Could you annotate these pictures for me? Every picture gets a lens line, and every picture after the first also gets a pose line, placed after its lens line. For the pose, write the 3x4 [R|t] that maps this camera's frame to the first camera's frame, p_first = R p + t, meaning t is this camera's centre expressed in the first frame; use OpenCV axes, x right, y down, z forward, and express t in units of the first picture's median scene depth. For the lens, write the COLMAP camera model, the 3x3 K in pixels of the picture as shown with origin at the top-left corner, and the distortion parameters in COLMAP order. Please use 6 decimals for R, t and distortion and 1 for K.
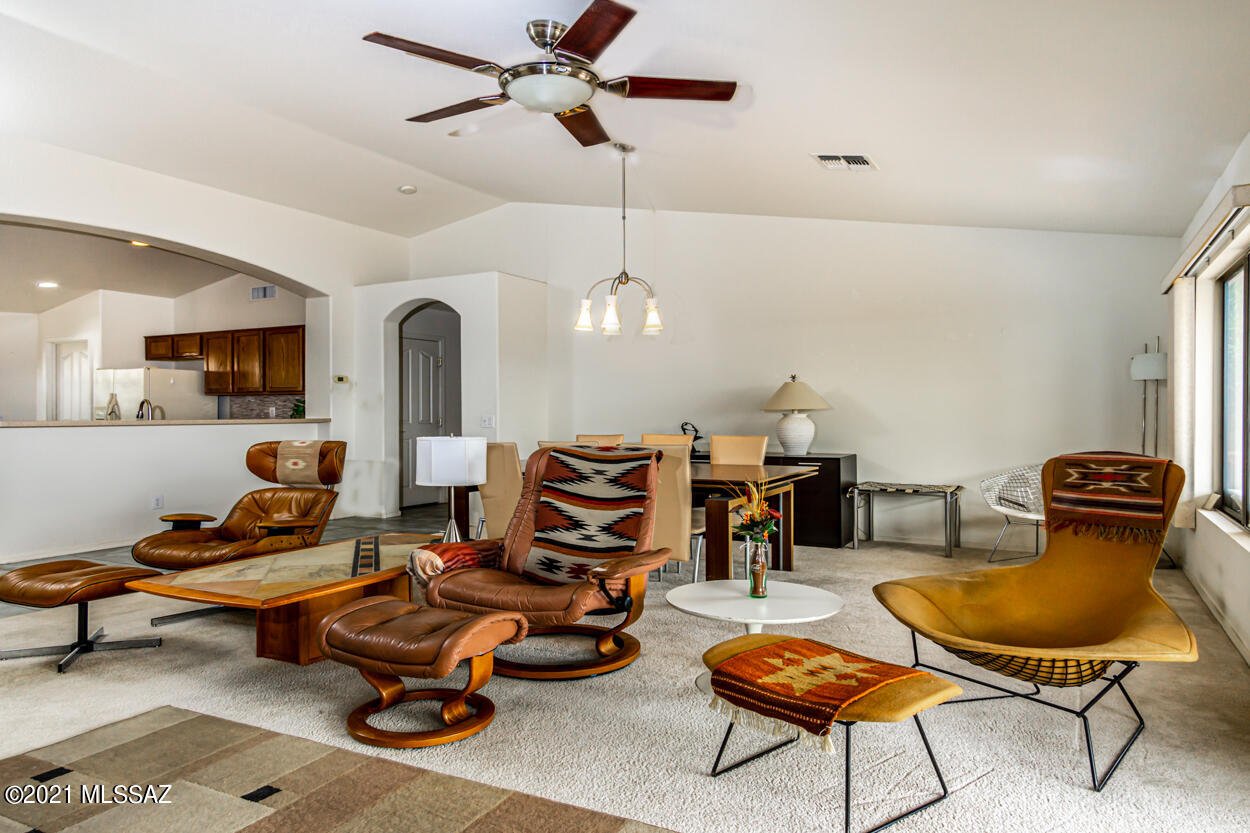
lens RADIAL K [[711.0, 0, 625.0], [0, 711.0, 416.5], [0, 0, 1]] dist [0.003345, -0.000765]
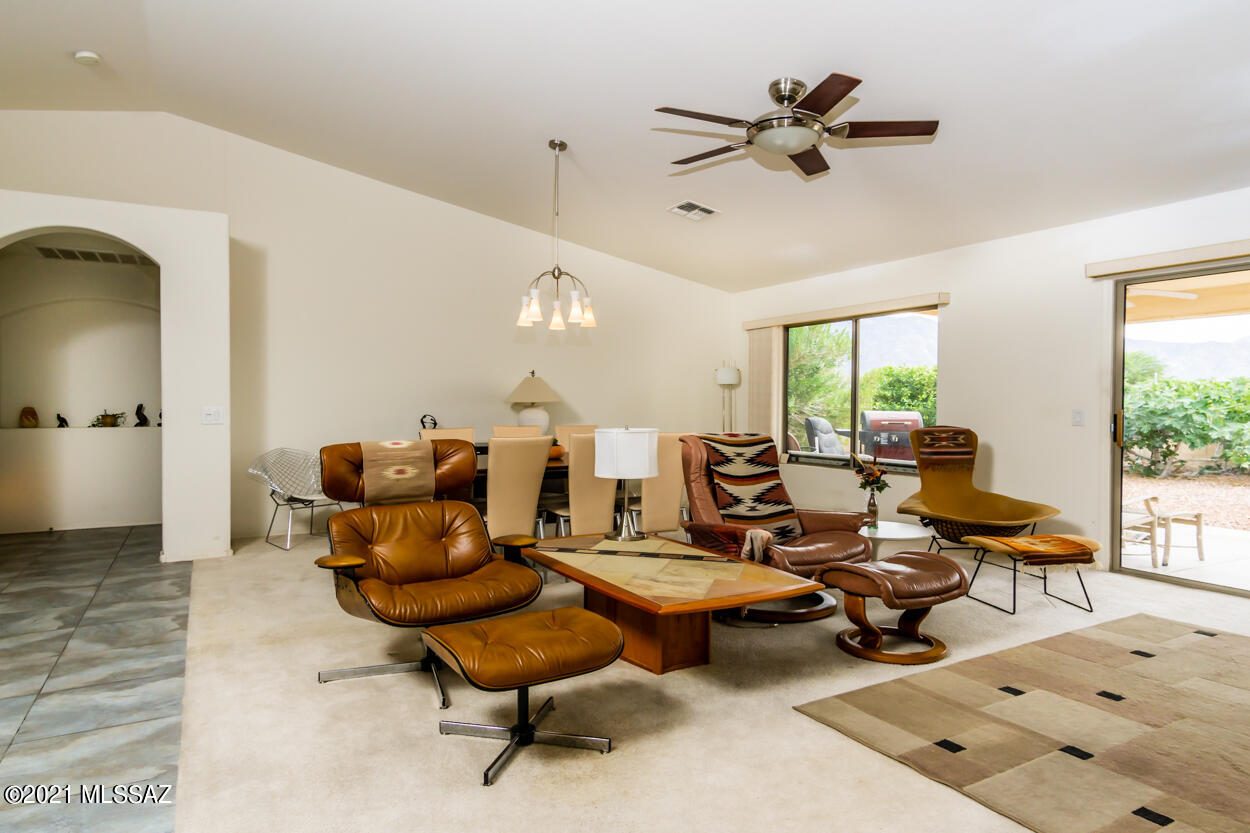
lens RADIAL K [[734.0, 0, 622.3], [0, 734.0, 402.0], [0, 0, 1]] dist [0.001209, 0.000988]
pose [[0.586420, 0.006334, 0.809983, -1.181270], [0.002833, 0.999947, -0.009871, 0.002095], [-0.810002, 0.008083, 0.586371, 0.450647]]
